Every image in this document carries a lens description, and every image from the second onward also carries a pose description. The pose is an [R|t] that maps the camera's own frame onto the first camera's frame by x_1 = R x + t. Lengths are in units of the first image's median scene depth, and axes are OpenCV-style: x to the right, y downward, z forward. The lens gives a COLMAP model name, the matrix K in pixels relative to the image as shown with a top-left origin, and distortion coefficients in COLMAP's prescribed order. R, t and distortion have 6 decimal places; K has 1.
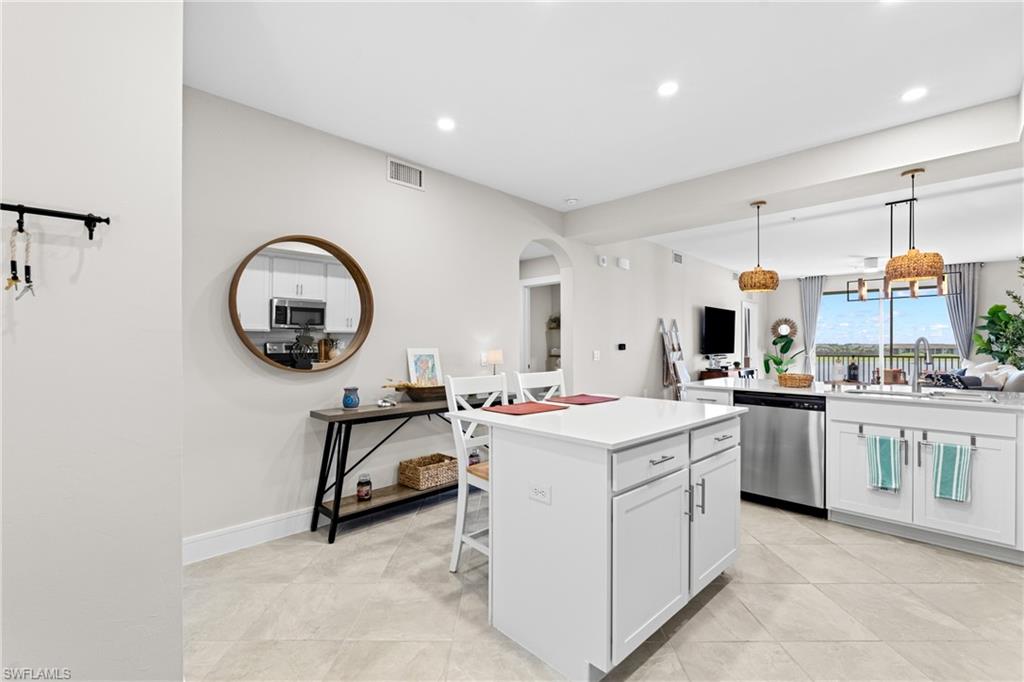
lens RADIAL K [[464.1, 0, 528.5], [0, 464.1, 337.1], [0, 0, 1]] dist [-0.009035, -0.001916]
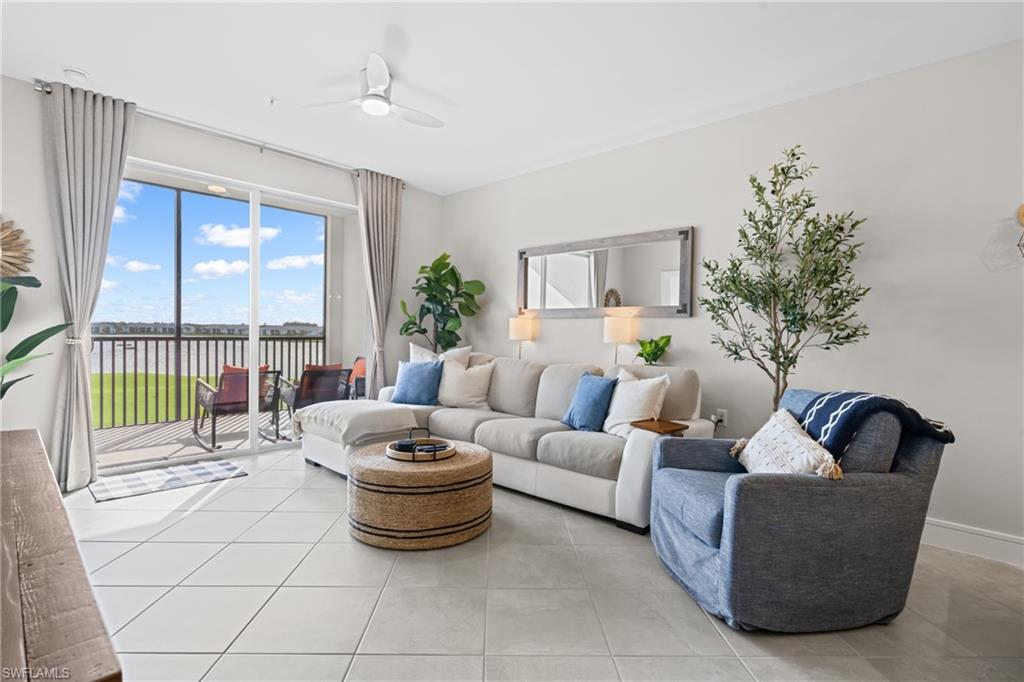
lens RADIAL K [[483.7, 0, 487.7], [0, 483.7, 346.1], [0, 0, 1]] dist [-0.019299, 0.002248]
pose [[0.004216, -0.039462, 0.999212, 0.281207], [-0.034446, 0.998622, 0.039584, 0.020399], [-0.999398, -0.034586, 0.002851, 0.723193]]
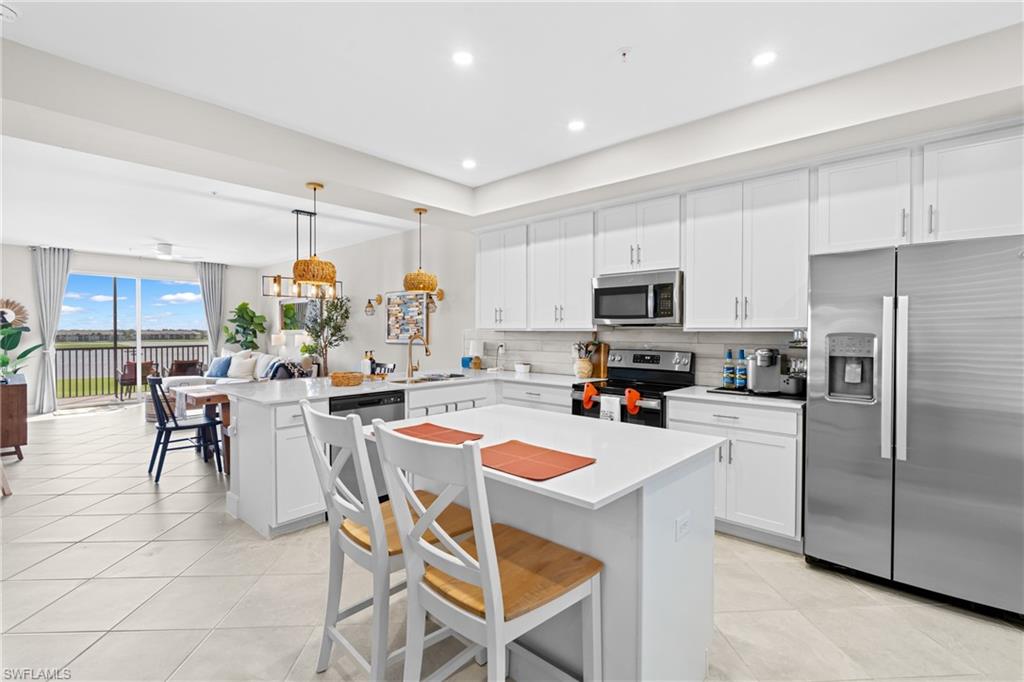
lens RADIAL K [[464.1, 0, 504.2], [0, 464.1, 338.4], [0, 0, 1]] dist [-0.009035, -0.001916]
pose [[-0.019191, -0.020286, 0.999610, -0.169143], [-0.014848, 0.999690, 0.020002, -0.007857], [-0.999706, -0.014458, -0.019486, 0.262185]]
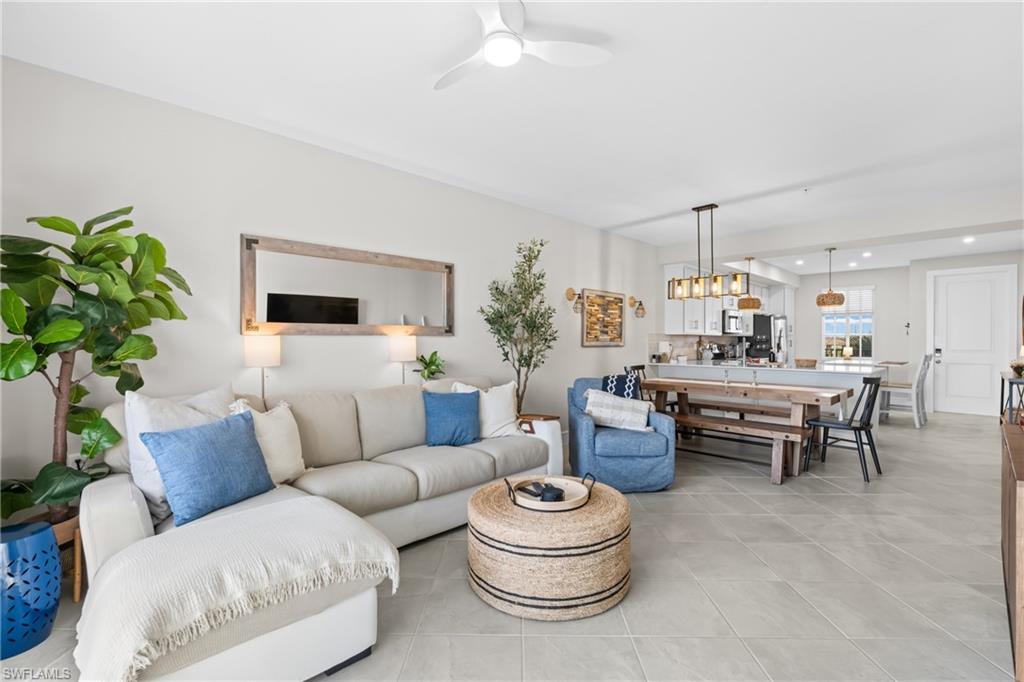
lens RADIAL K [[464.1, 0, 506.4], [0, 464.1, 343.8], [0, 0, 1]] dist [-0.009035, -0.001916]
pose [[-0.999358, -0.015651, 0.032225, 0.591762], [-0.015705, 0.999876, -0.001431, 0.014719], [-0.032199, -0.001937, -0.999480, 1.019927]]
